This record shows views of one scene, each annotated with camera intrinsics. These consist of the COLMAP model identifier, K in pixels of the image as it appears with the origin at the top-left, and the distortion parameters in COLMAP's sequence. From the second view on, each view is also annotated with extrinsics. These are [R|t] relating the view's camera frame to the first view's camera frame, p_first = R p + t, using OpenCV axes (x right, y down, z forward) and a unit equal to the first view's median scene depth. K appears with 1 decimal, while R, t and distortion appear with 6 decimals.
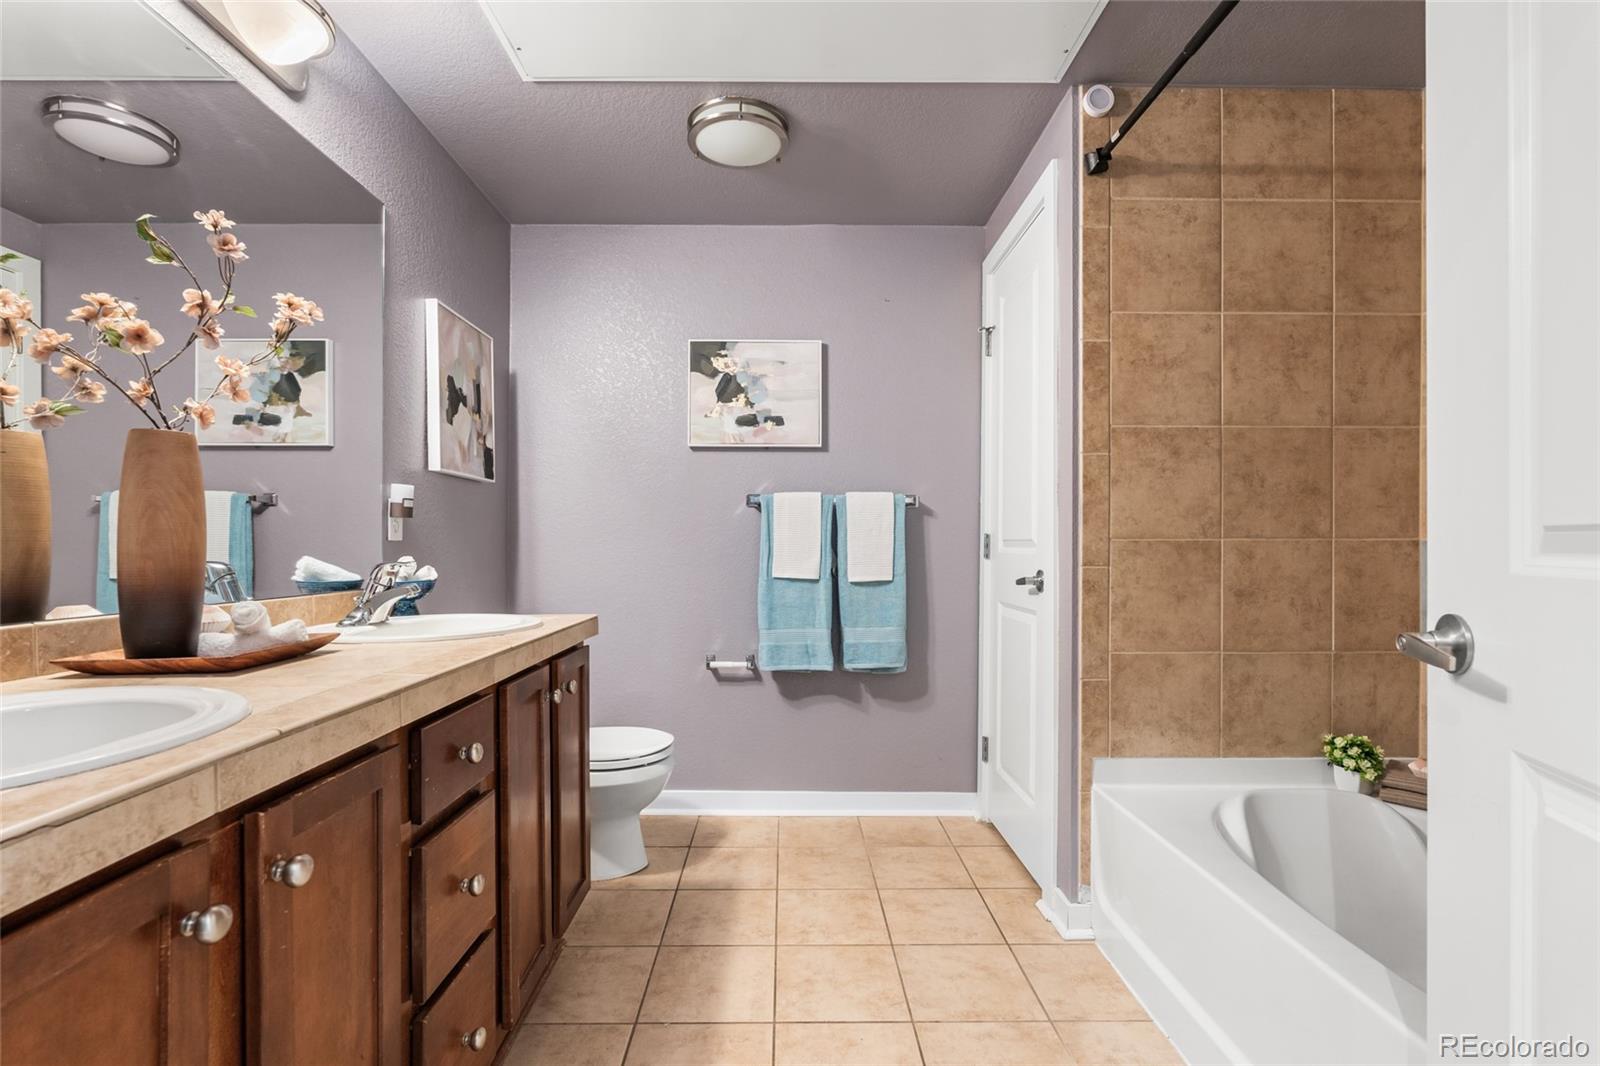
lens RADIAL K [[716.4, 0, 790.5], [0, 716.4, 543.2], [0, 0, 1]] dist [-0.006147, 0.000111]
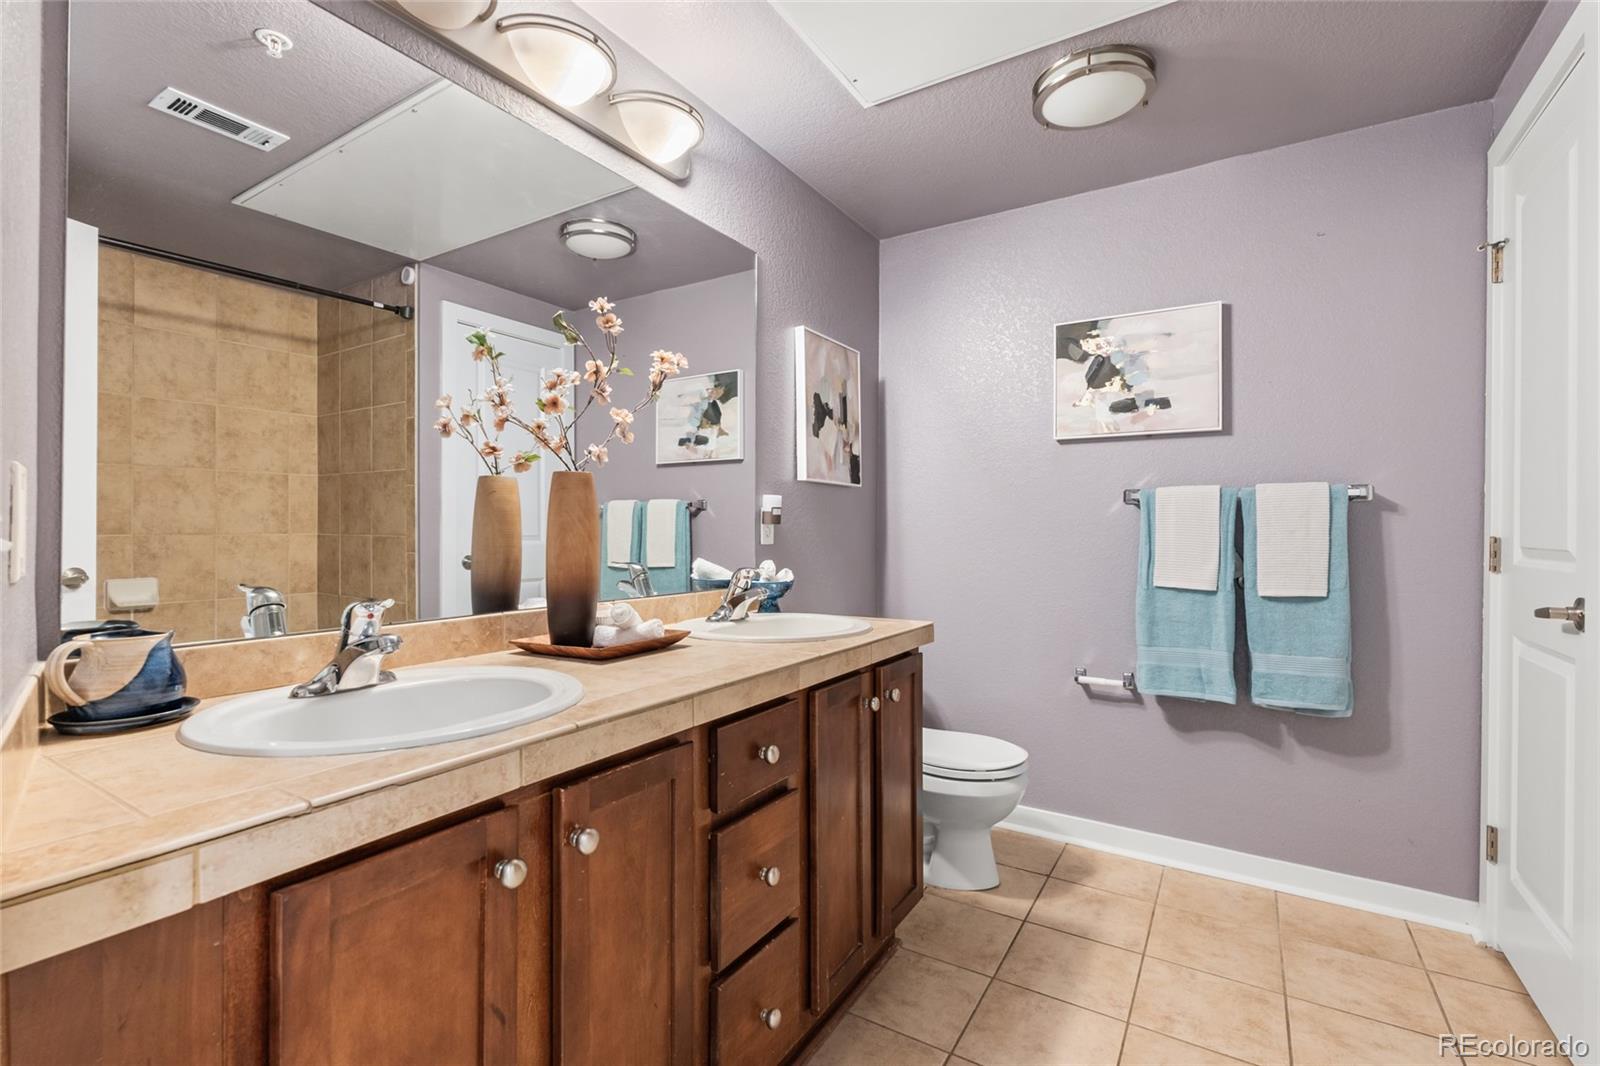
lens RADIAL K [[716.4, 0, 790.2], [0, 716.4, 526.4], [0, 0, 1]] dist [-0.006147, 0.000111]
pose [[0.840700, -0.000846, -0.541501, 0.091086], [-0.000807, 0.999996, -0.002815, -0.026604], [0.541501, 0.002804, 0.840695, 0.052607]]
